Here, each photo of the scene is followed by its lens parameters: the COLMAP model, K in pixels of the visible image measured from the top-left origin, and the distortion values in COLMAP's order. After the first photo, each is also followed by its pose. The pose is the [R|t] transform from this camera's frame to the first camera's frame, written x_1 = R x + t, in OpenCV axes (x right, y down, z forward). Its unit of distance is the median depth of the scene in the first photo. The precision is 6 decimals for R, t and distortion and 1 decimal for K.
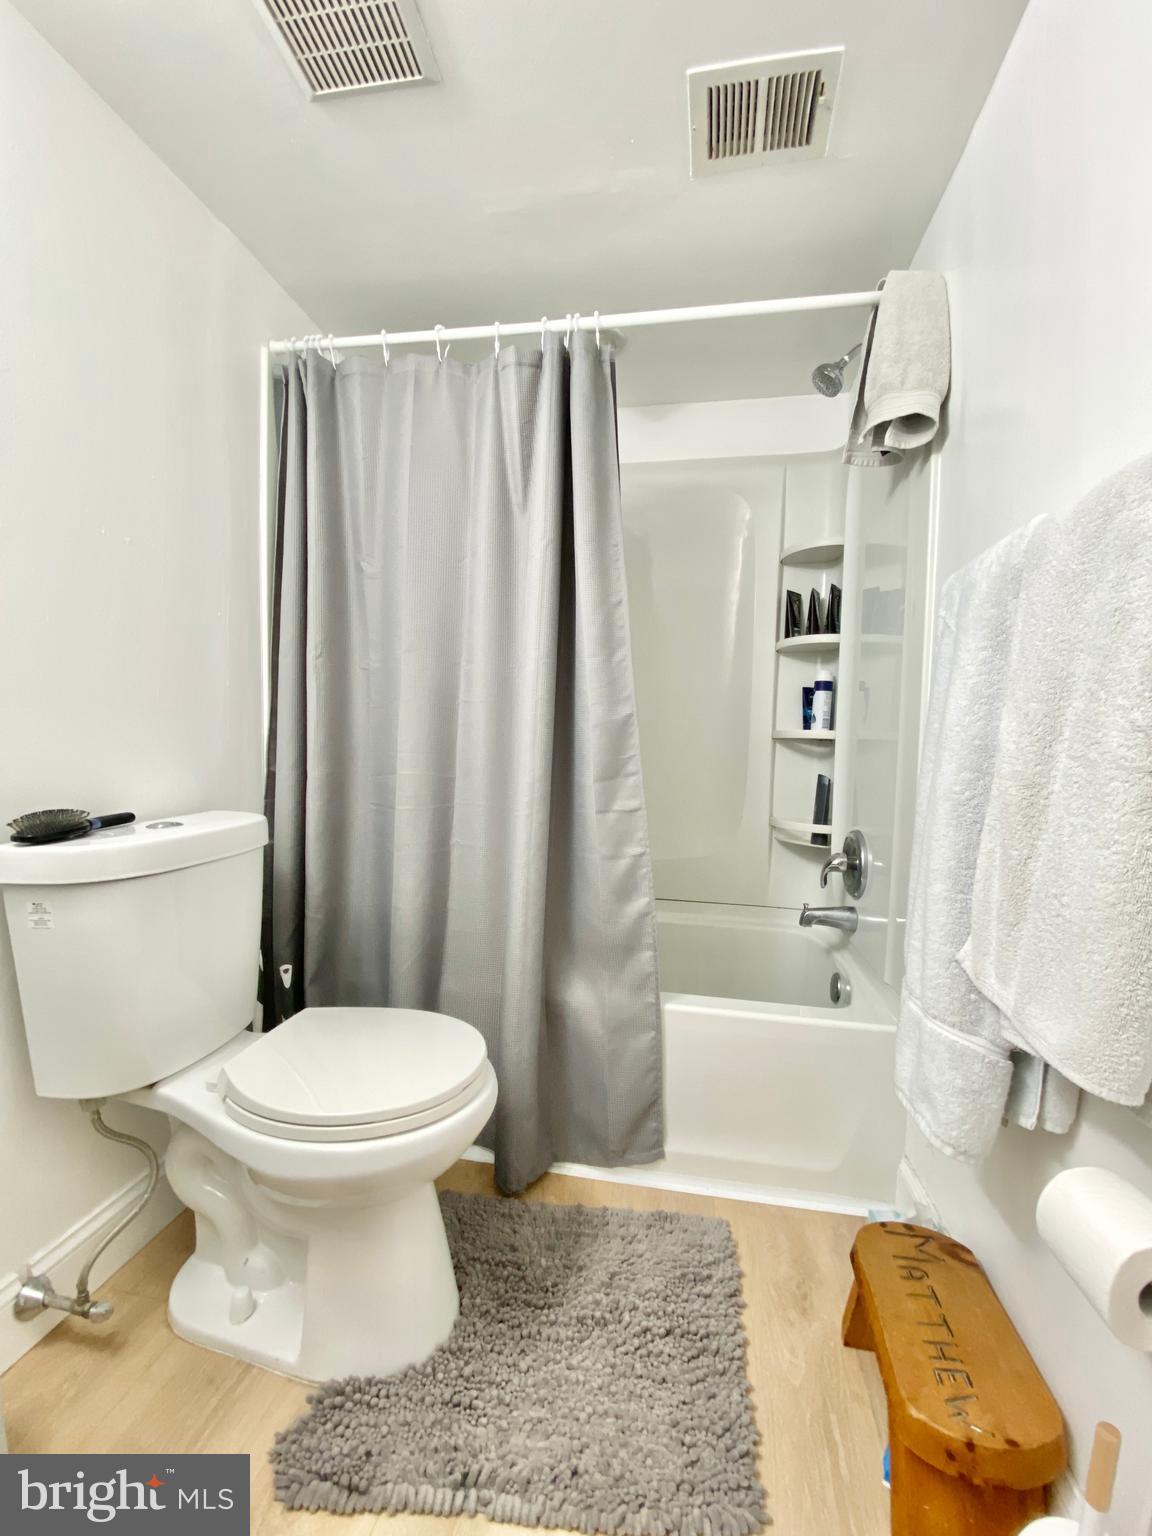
lens RADIAL K [[619.5, 0, 581.2], [0, 619.5, 760.8], [0, 0, 1]] dist [0.018567, -0.018840]
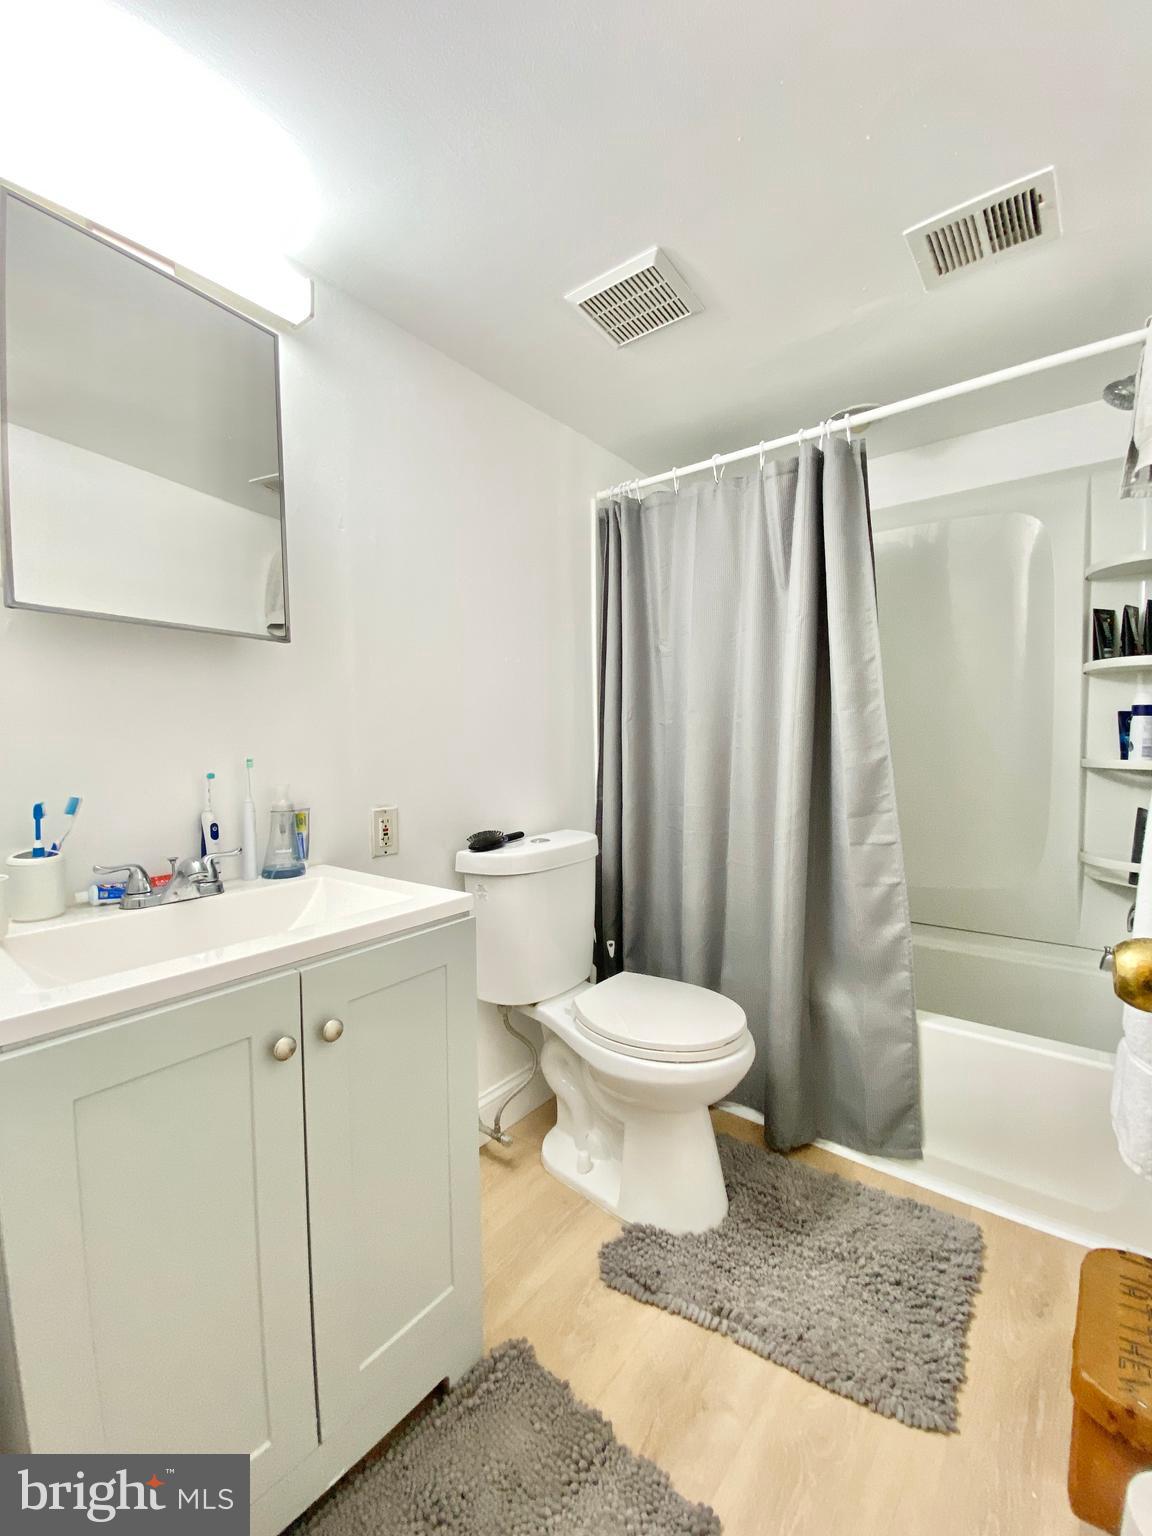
lens RADIAL K [[619.5, 0, 588.7], [0, 619.5, 764.8], [0, 0, 1]] dist [0.018567, -0.018840]
pose [[0.885663, -0.008408, -0.464253, 0.150728], [0.007977, 0.999964, -0.002892, -0.073535], [0.464261, -0.001142, 0.885698, -0.293392]]
